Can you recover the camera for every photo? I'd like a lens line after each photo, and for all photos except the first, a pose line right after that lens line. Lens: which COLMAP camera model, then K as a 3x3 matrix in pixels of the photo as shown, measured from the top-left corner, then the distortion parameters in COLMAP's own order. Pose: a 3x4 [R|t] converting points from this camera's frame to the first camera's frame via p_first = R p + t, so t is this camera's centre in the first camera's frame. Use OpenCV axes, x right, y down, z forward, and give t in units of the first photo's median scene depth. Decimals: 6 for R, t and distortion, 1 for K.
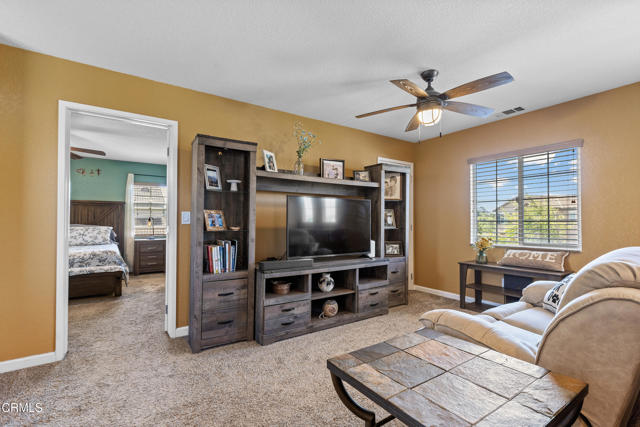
lens RADIAL K [[292.3, 0, 324.6], [0, 292.3, 218.6], [0, 0, 1]] dist [0.010221, -0.001309]
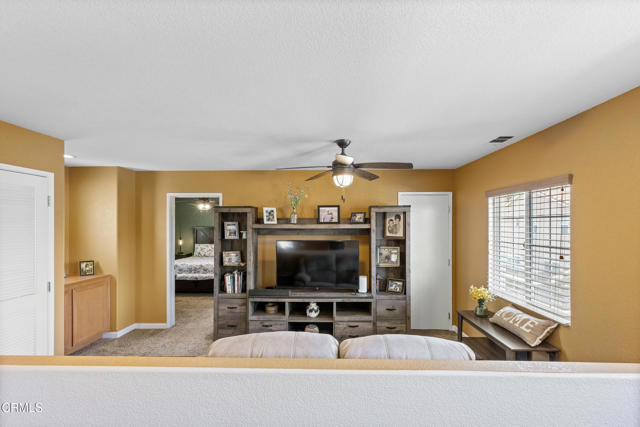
lens RADIAL K [[292.3, 0, 326.4], [0, 292.3, 224.2], [0, 0, 1]] dist [0.010221, -0.001309]
pose [[0.812127, -0.003076, -0.583472, 0.691757], [0.009864, 0.999916, 0.008458, -0.134367], [0.583397, -0.012624, 0.812089, 0.035861]]
